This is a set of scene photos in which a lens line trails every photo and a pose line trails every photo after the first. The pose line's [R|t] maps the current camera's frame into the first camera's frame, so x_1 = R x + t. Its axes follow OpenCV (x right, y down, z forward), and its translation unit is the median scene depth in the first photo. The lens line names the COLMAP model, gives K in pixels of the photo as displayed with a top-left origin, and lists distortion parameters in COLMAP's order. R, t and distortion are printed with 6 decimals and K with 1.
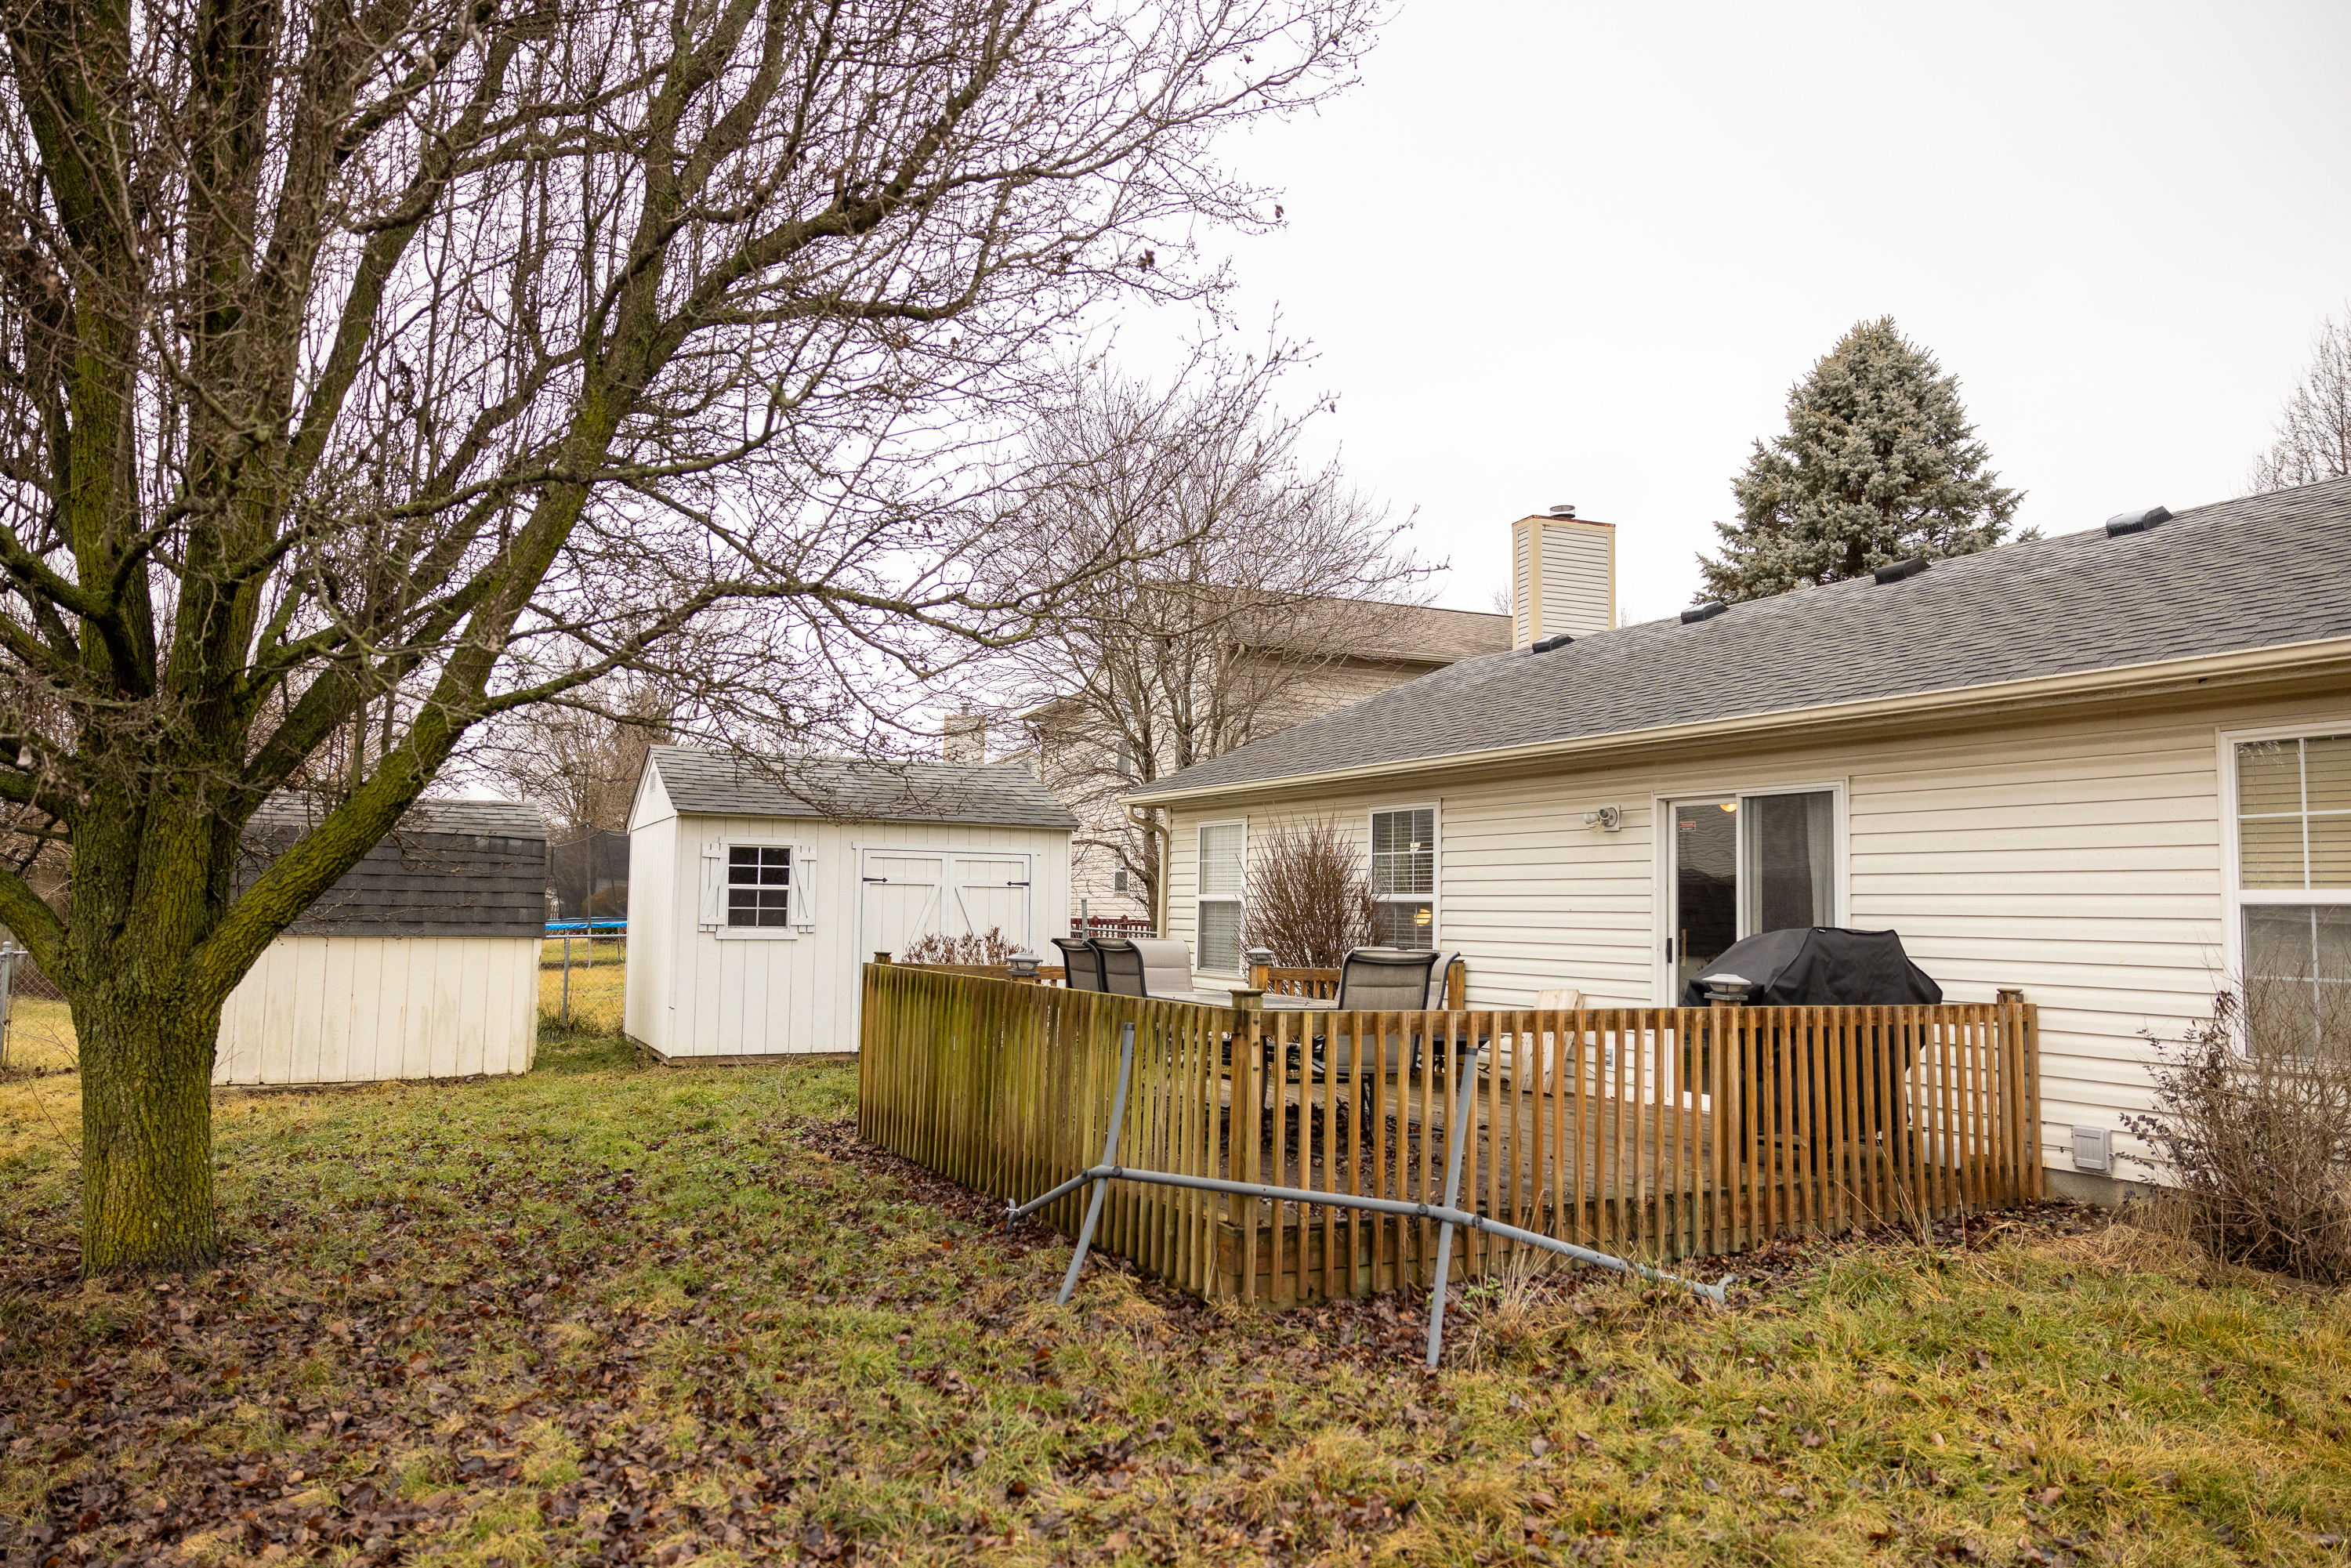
lens RADIAL K [[1562.4, 0, 1168.7], [0, 1562.4, 781.5], [0, 0, 1]] dist [-0.001902, 0.009873]
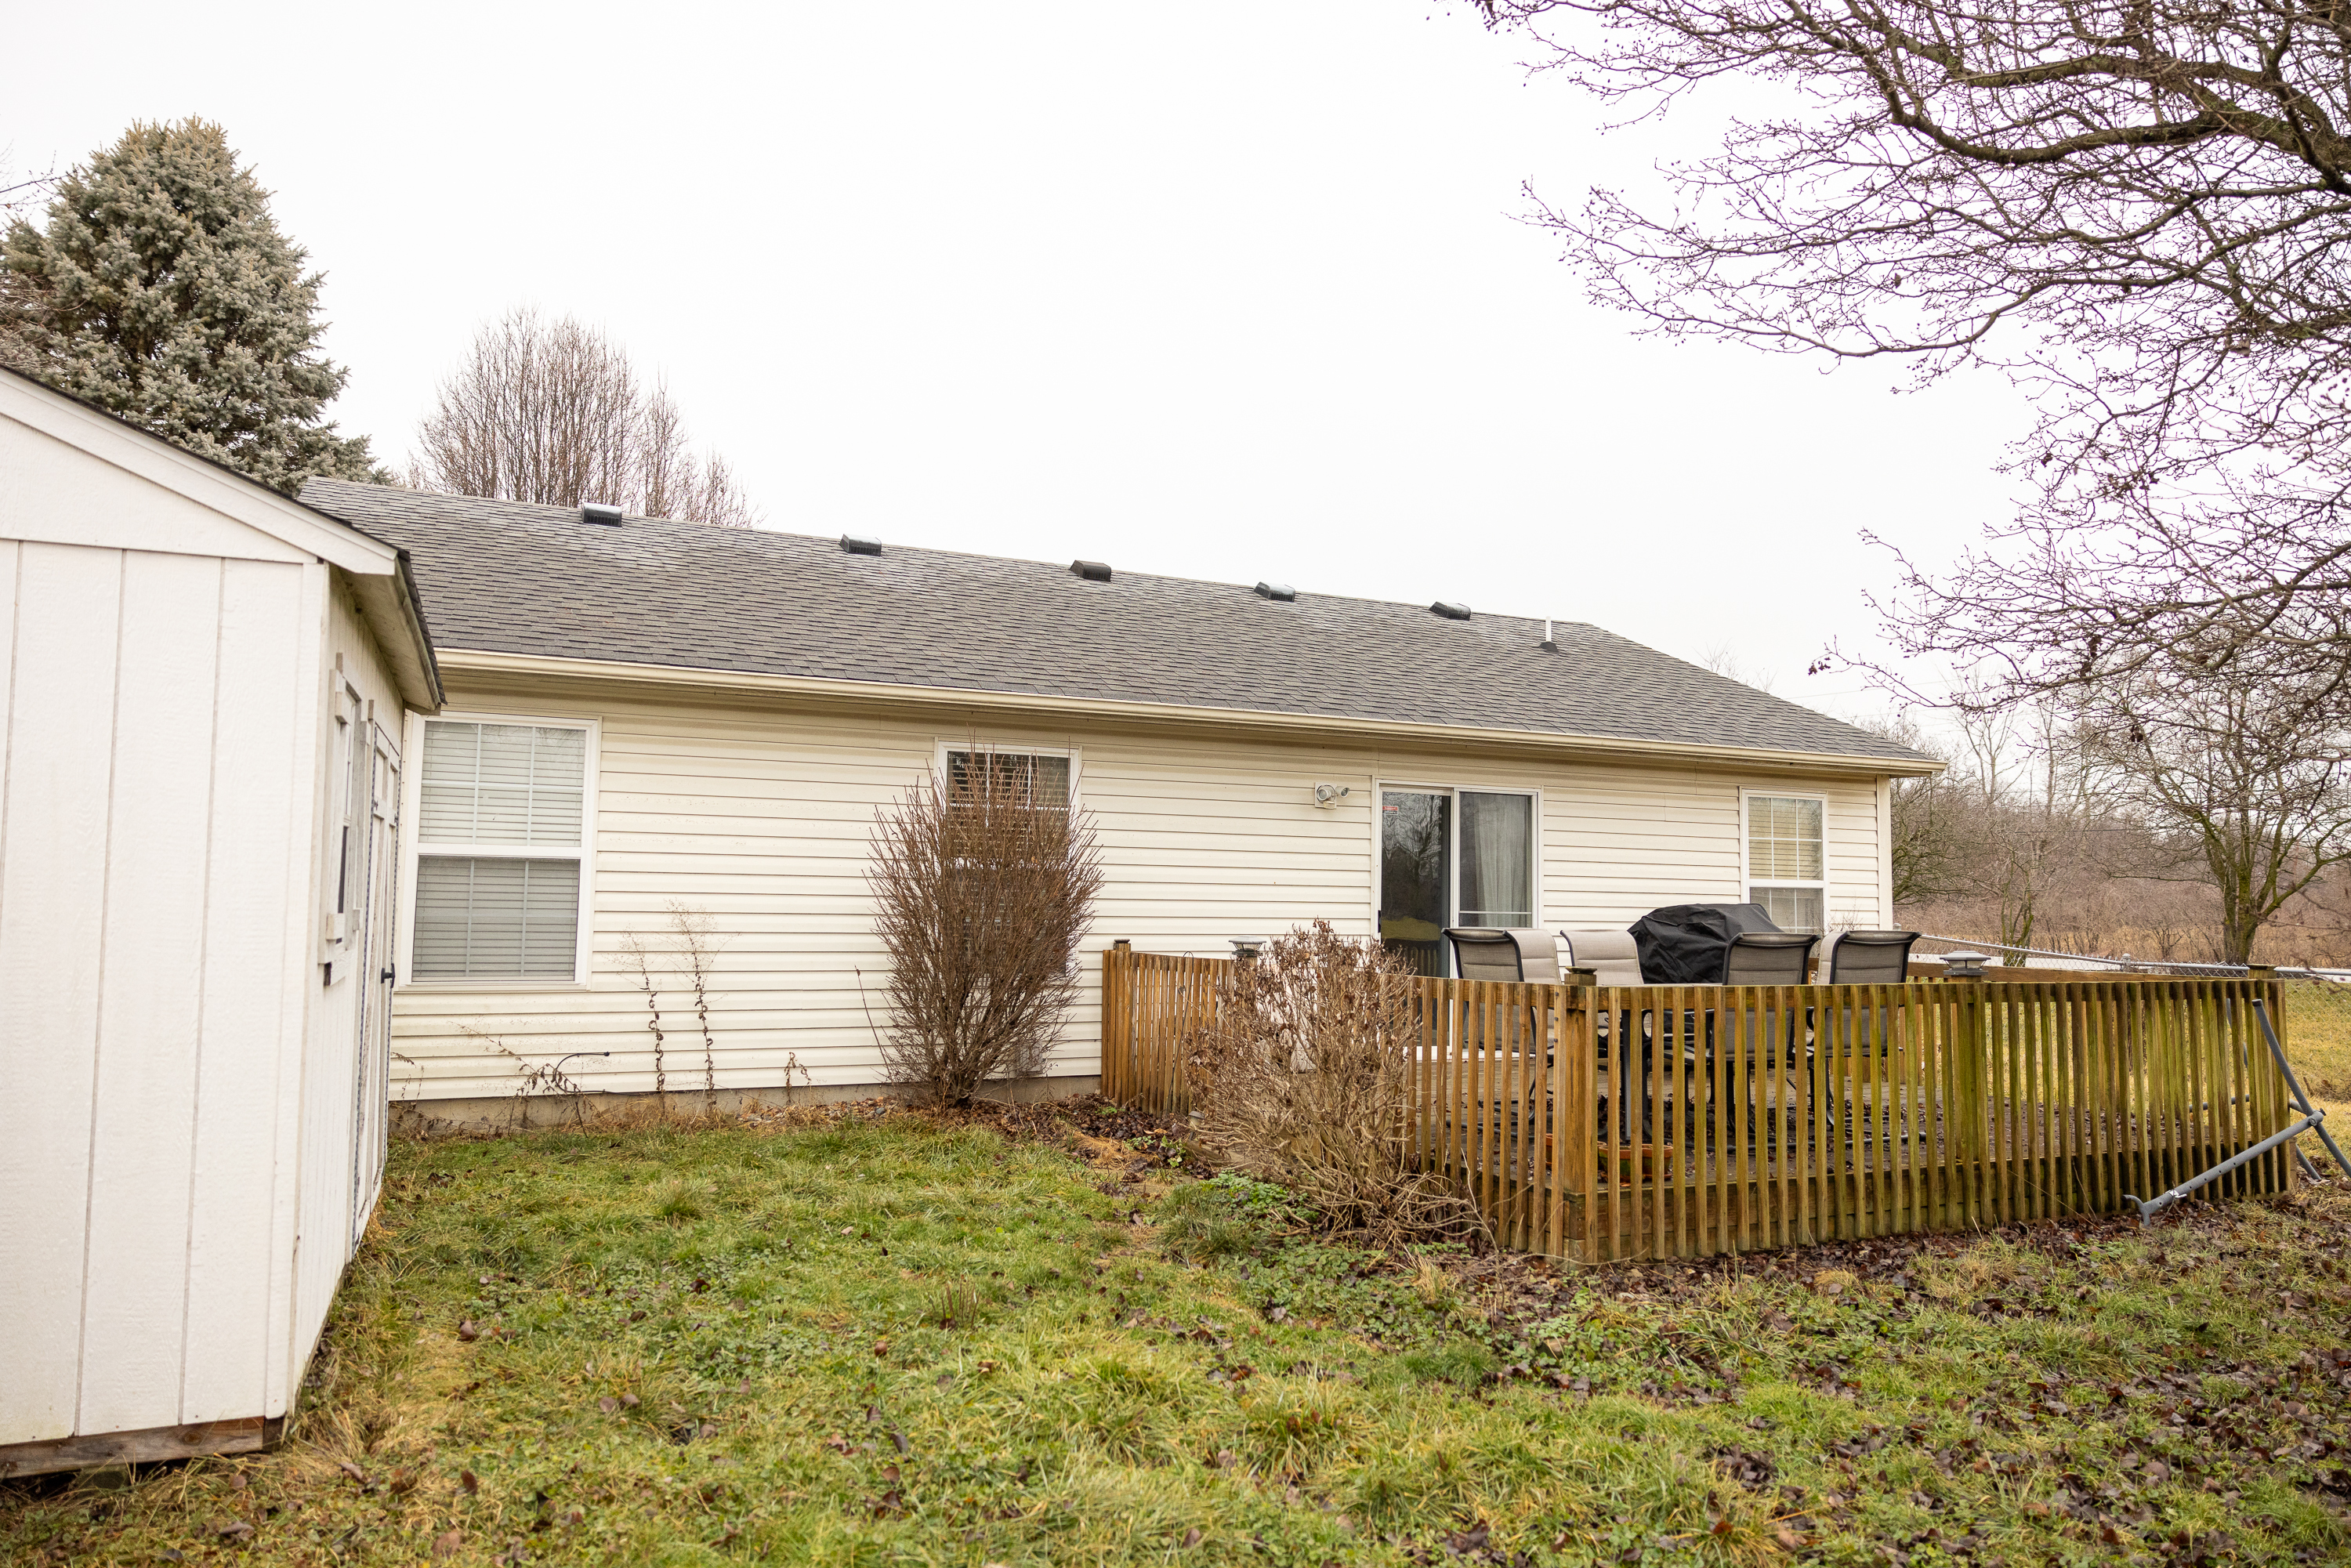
lens RADIAL K [[1562.4, 0, 1168.7], [0, 1562.4, 781.5], [0, 0, 1]] dist [-0.001902, 0.009873]
pose [[0.004577, 0.058551, 0.998274, -0.752109], [-0.092057, 0.994070, -0.057883, 0.086361], [-0.995743, -0.091633, 0.009940, 1.165457]]
